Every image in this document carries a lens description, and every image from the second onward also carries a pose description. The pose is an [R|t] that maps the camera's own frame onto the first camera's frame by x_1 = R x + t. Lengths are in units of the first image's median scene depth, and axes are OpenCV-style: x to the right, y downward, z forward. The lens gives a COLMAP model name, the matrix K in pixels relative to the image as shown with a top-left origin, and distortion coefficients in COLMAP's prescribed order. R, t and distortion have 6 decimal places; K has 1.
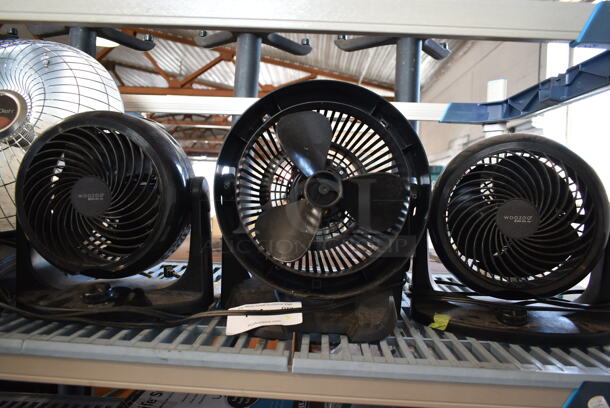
lens RADIAL K [[464.4, 0, 301.1], [0, 464.4, 204.7], [0, 0, 1]] dist [-0.044090, 0.015049]
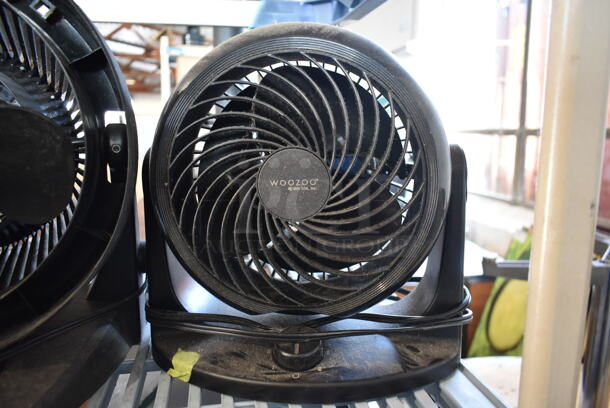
lens RADIAL K [[464.4, 0, 304.5], [0, 464.4, 208.8], [0, 0, 1]] dist [-0.044090, 0.015049]
pose [[0.970005, -0.076292, 0.230804, 0.324073], [0.039899, 0.986565, 0.158425, -0.024598], [-0.239789, -0.144464, 0.960016, 0.430006]]
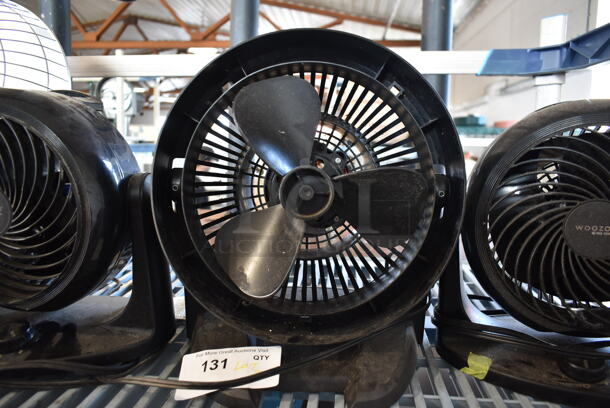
lens RADIAL K [[464.4, 0, 301.4], [0, 464.4, 205.9], [0, 0, 1]] dist [-0.044090, 0.015049]
pose [[0.997472, -0.021034, -0.067876, 0.079387], [0.028213, 0.993901, 0.106608, -0.079408], [0.065219, -0.108254, 0.991982, 0.287979]]
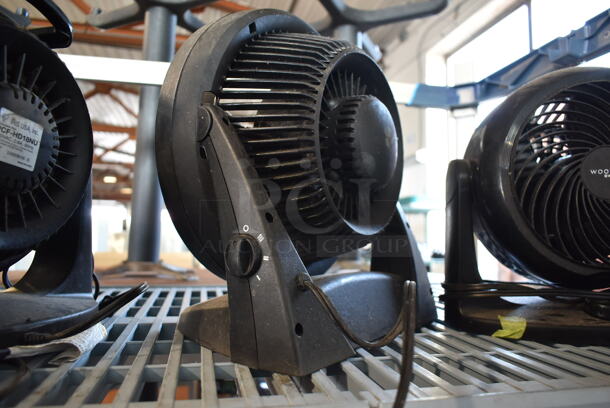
lens RADIAL K [[464.4, 0, 307.7], [0, 464.4, 202.4], [0, 0, 1]] dist [-0.044090, 0.015049]
pose [[0.965195, -0.005824, 0.261468, -0.169512], [0.029732, 0.995714, -0.087578, 0.116302], [-0.259837, 0.092304, 0.961231, 0.388940]]
